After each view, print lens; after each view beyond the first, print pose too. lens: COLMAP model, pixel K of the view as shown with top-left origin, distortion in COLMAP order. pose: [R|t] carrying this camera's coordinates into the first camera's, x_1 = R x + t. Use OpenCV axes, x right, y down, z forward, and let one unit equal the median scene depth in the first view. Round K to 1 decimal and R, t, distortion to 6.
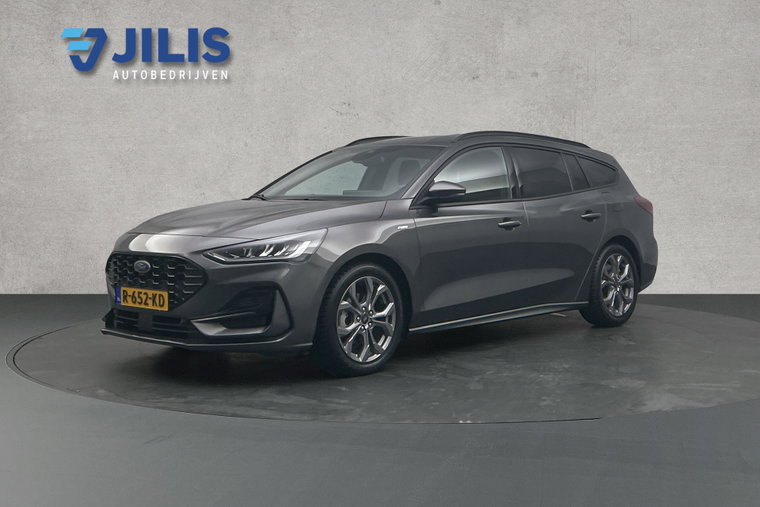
lens RADIAL K [[593.8, 0, 379.1], [0, 593.8, 254.1], [0, 0, 1]] dist [0.002283, -0.003060]
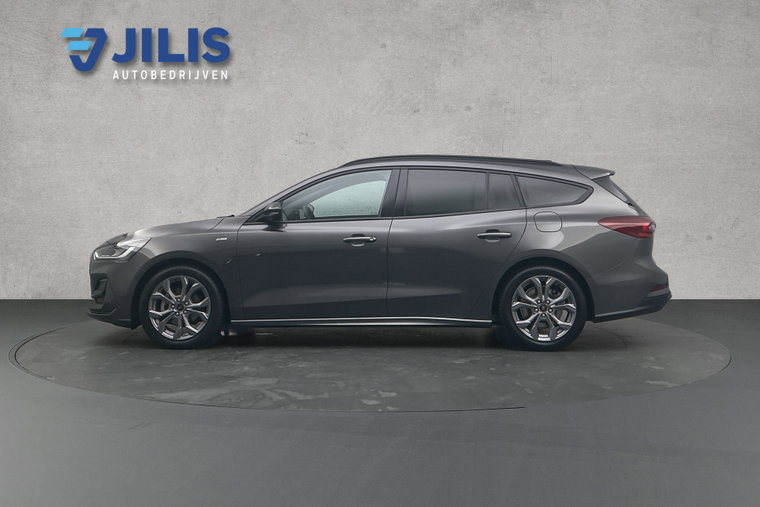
lens RADIAL K [[593.8, 0, 379.4], [0, 593.8, 253.6], [0, 0, 1]] dist [0.002283, -0.003060]
pose [[1.000000, -0.000142, 0.000389, 0.089945], [0.000142, 1.000000, -0.000469, -0.020580], [-0.000388, 0.000469, 1.000000, -0.150539]]
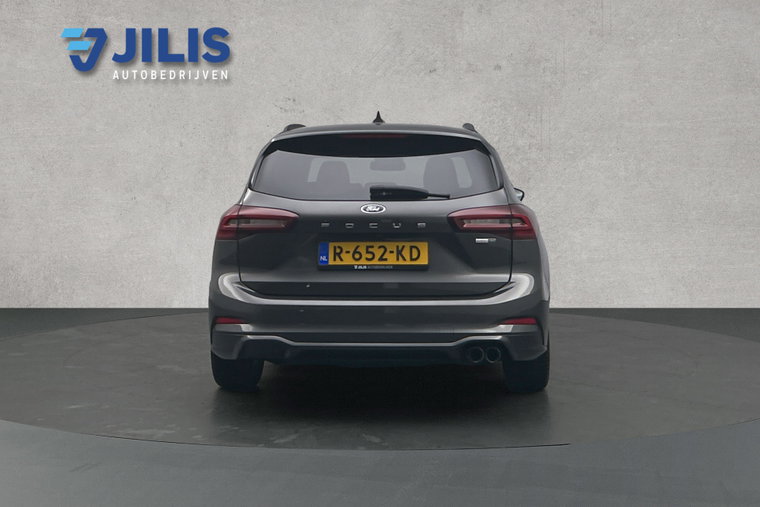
lens RADIAL K [[593.8, 0, 379.1], [0, 593.8, 253.7], [0, 0, 1]] dist [0.002283, -0.003060]
pose [[1.000000, -0.000019, -0.000363, 0.080335], [0.000019, 1.000000, -0.000618, -0.015628], [0.000363, 0.000618, 1.000000, 0.087066]]
